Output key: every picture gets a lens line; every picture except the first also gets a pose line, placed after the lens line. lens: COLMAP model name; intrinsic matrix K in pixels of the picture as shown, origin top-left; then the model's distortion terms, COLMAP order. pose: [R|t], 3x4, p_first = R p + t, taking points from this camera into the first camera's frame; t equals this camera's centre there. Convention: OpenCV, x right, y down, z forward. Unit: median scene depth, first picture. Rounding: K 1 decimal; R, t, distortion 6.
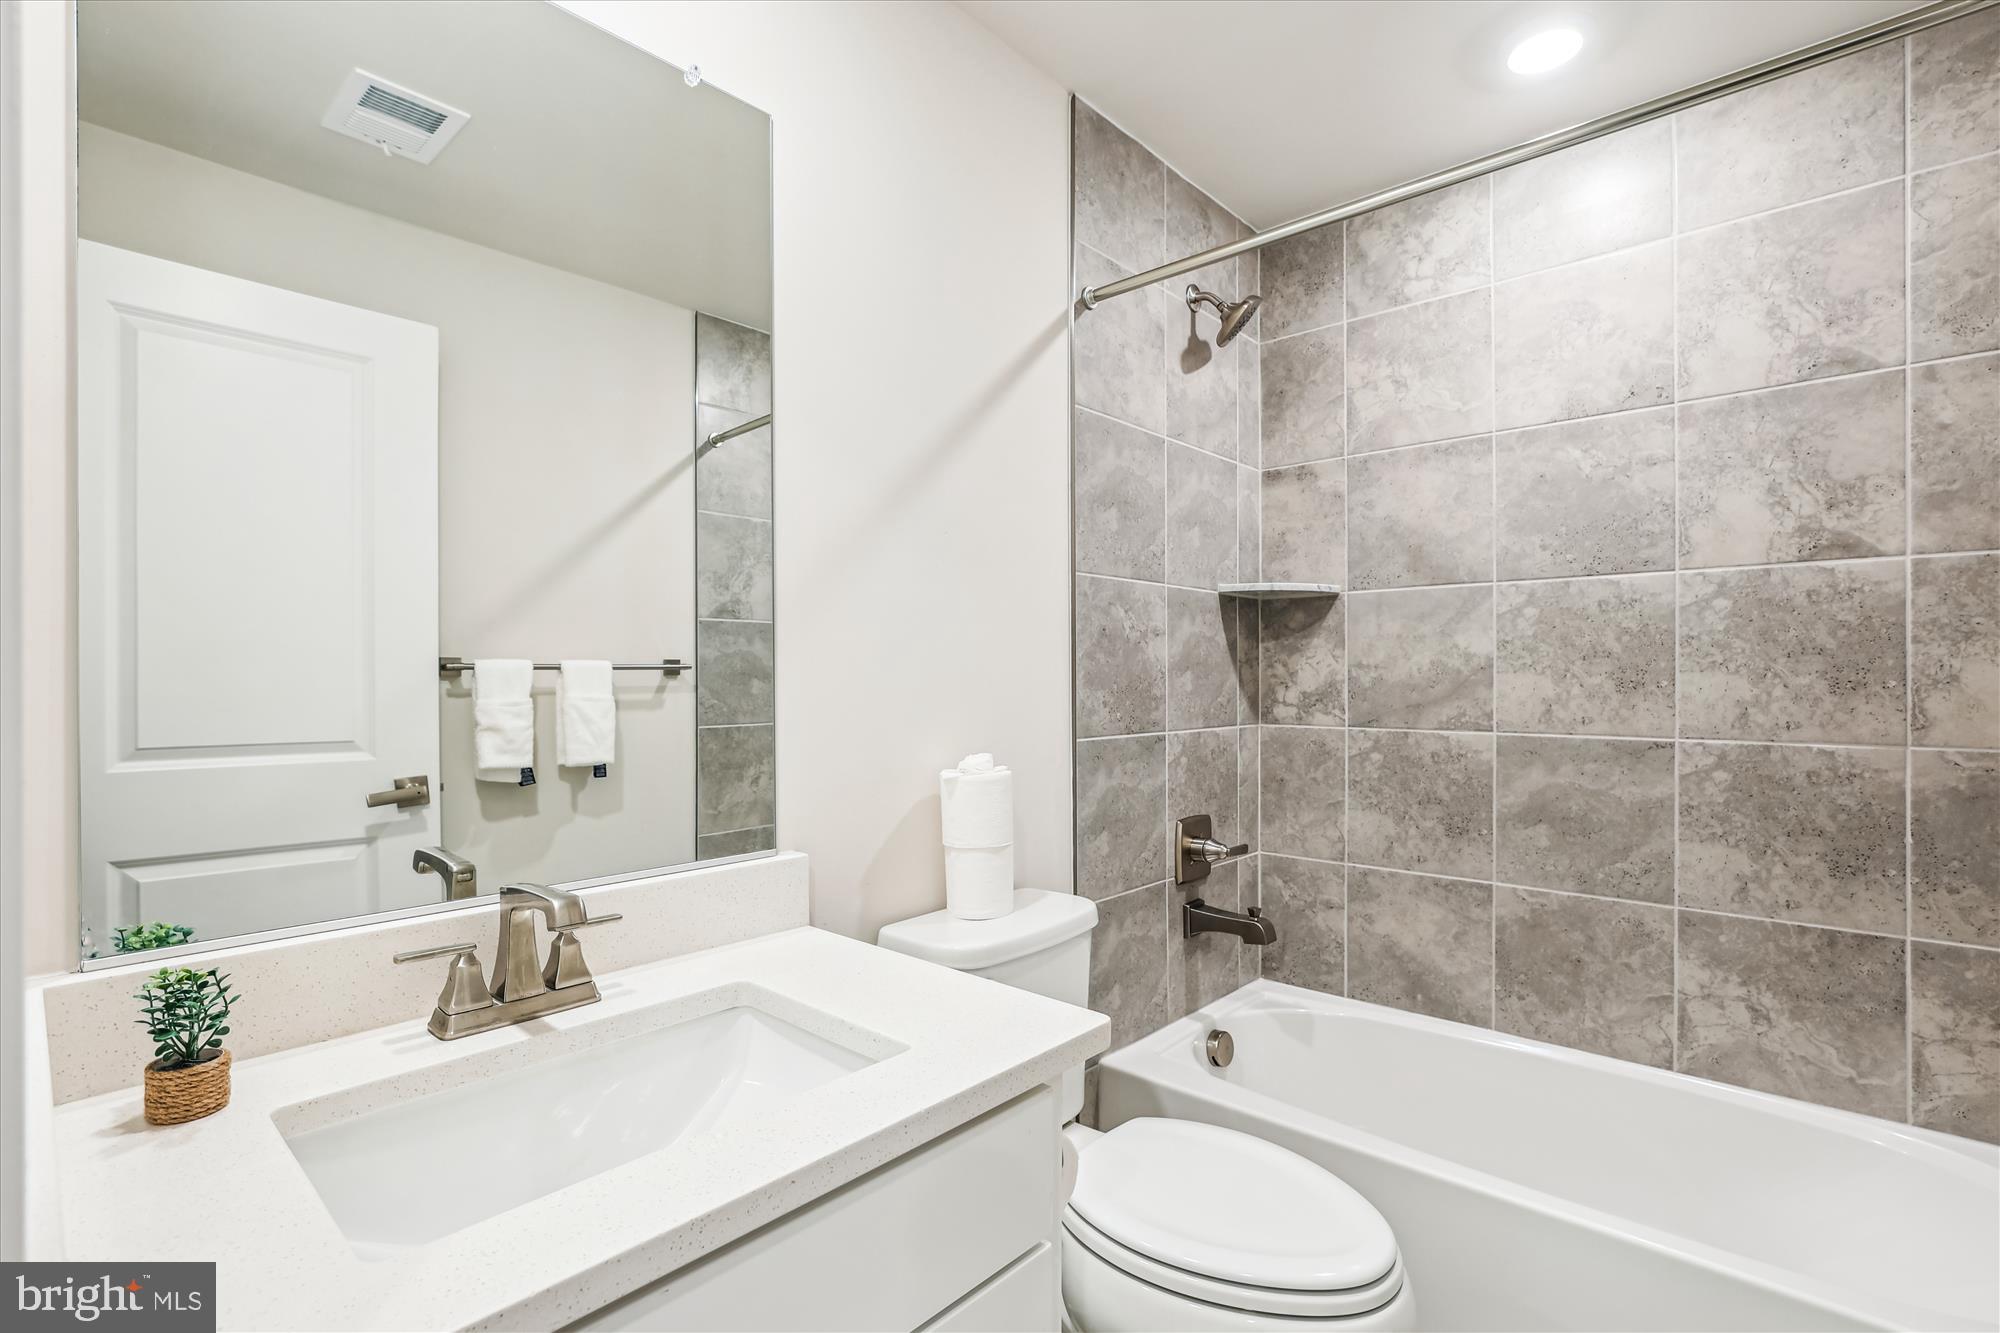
lens RADIAL K [[912.7, 0, 1000.2], [0, 912.7, 667.6], [0, 0, 1]] dist [-0.020001, -0.000033]
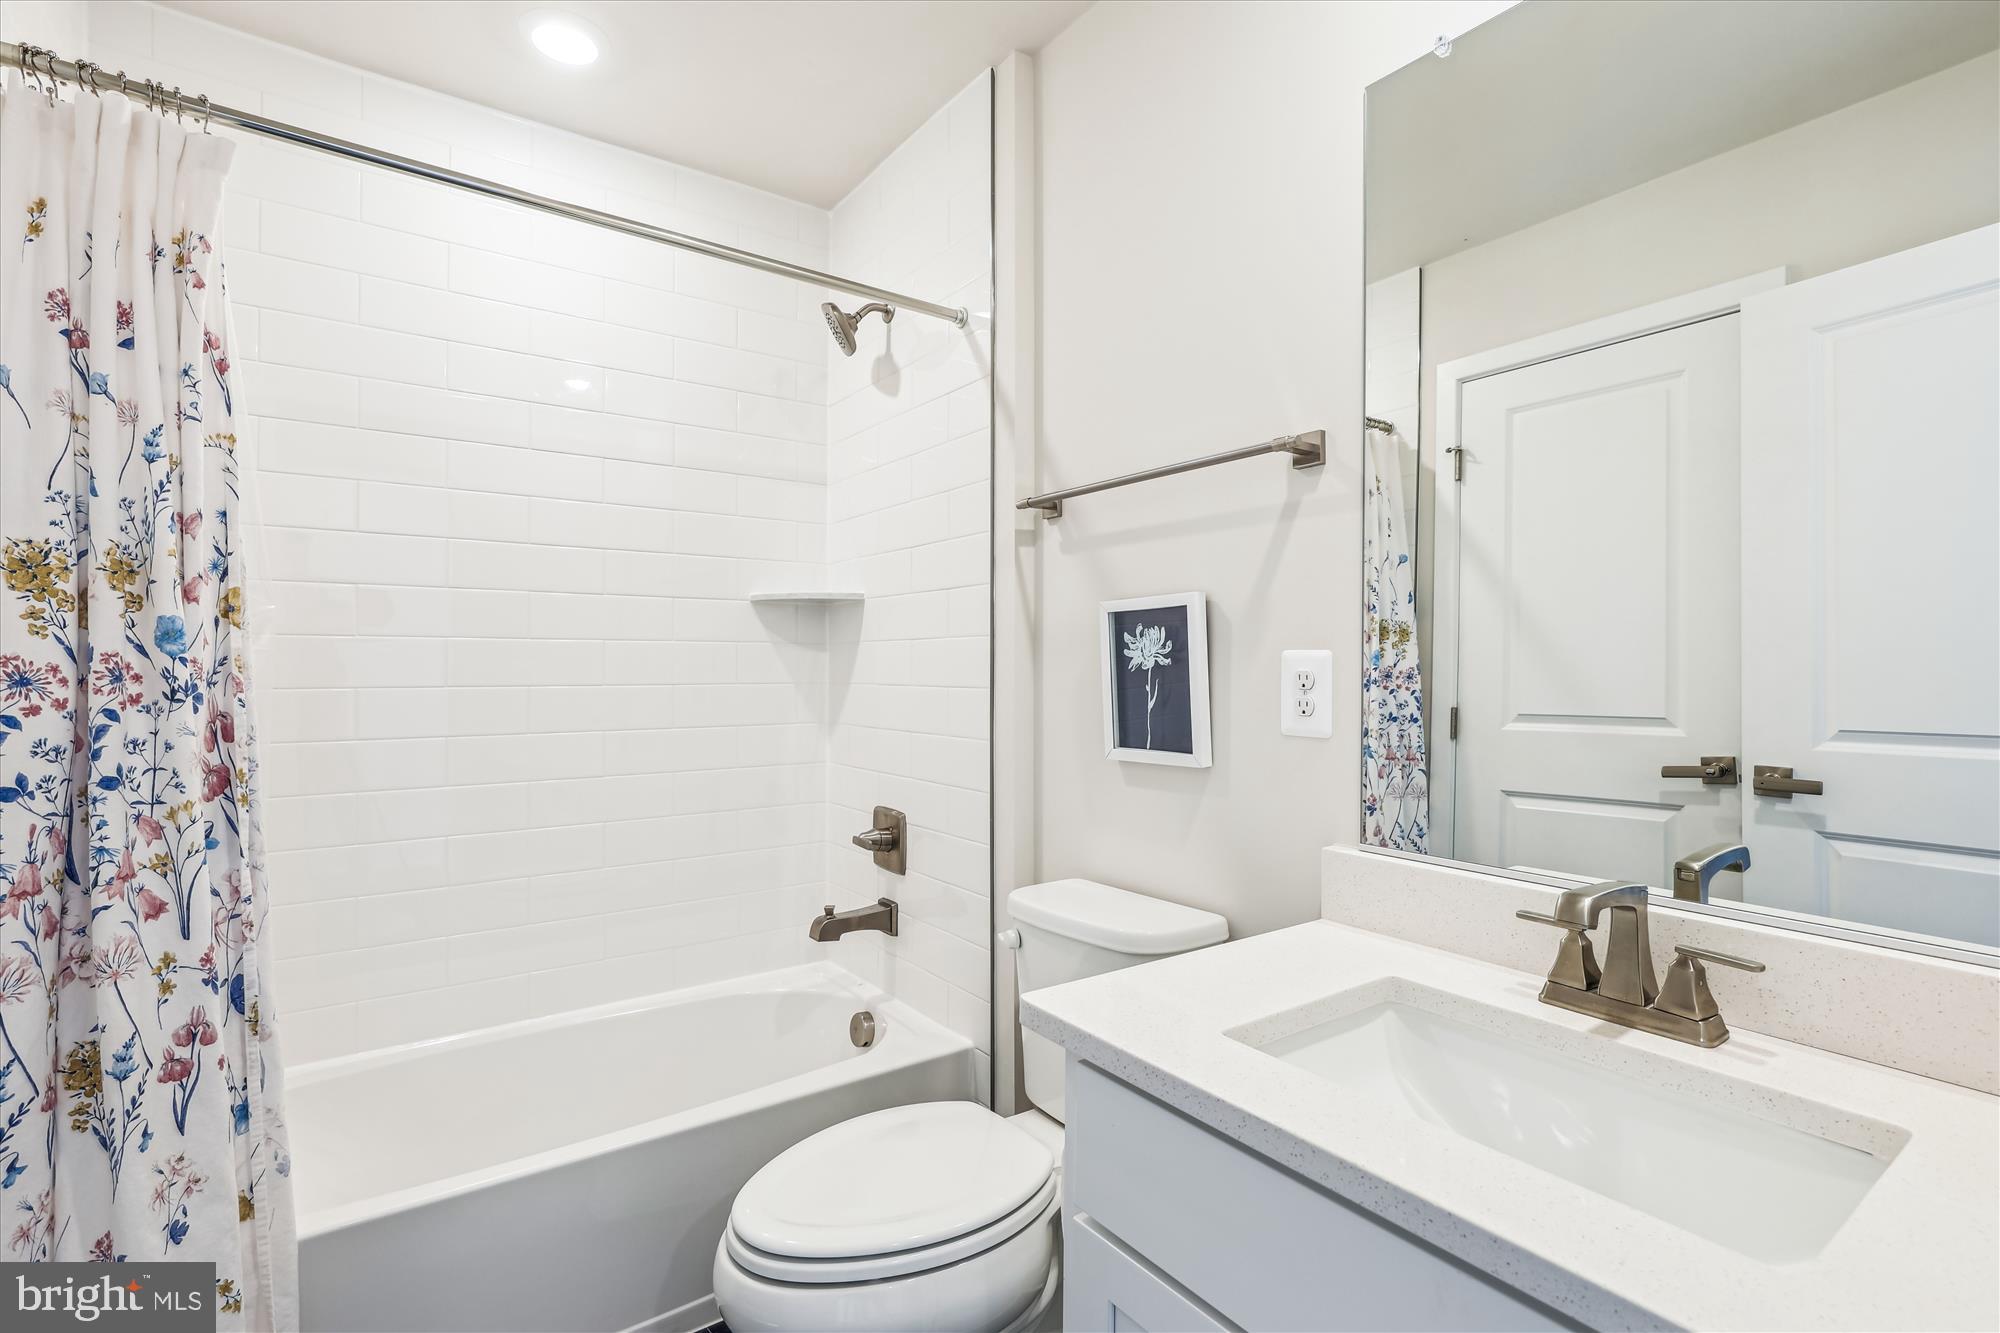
lens RADIAL K [[912.7, 0, 990.2], [0, 912.7, 668.3], [0, 0, 1]] dist [-0.020001, -0.000033]
pose [[-0.217366, 0.005149, -0.976077, 0.562990], [-0.000486, 0.999985, 0.005383, 0.010365], [0.976090, 0.001644, -0.217361, 0.573007]]
